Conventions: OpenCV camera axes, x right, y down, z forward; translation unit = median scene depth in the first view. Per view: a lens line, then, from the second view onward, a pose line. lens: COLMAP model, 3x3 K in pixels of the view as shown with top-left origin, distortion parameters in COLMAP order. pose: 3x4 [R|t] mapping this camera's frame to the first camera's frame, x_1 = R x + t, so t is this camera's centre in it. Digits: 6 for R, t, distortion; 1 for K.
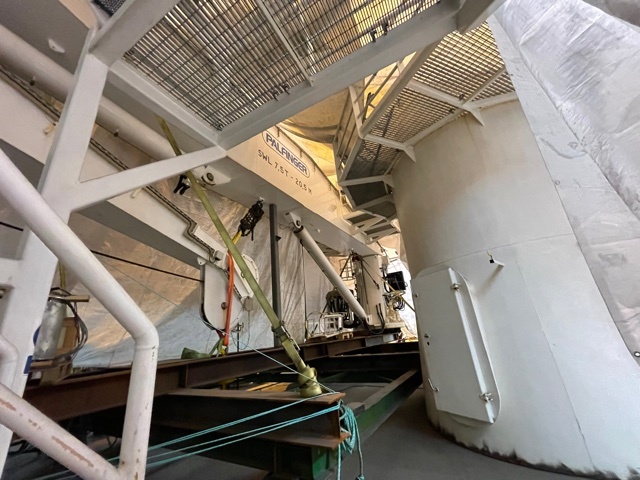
lens RADIAL K [[259.2, 0, 320.0], [0, 259.2, 240.0], [0, 0, 1]] dist [0.000026, -0.000012]
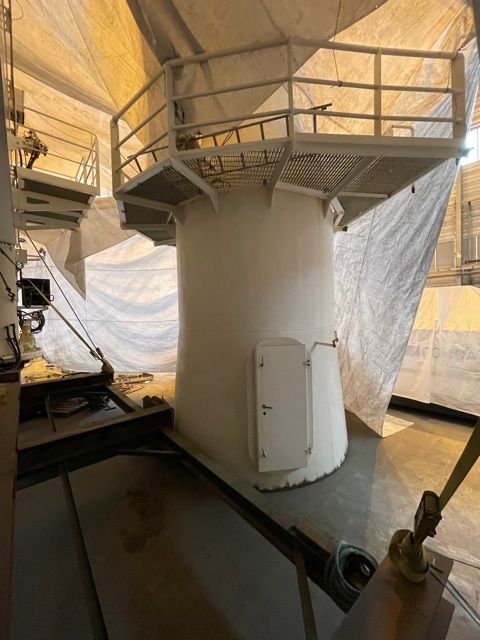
lens RADIAL K [[259.2, 0, 240.0], [0, 259.2, 320.0], [0, 0, 1]] dist [0.000026, -0.000012]
pose [[0.343642, 0.064027, 0.936915, -0.562738], [-0.328111, 0.942984, 0.055903, 0.039478], [-0.879916, -0.326623, 0.345057, 0.852966]]
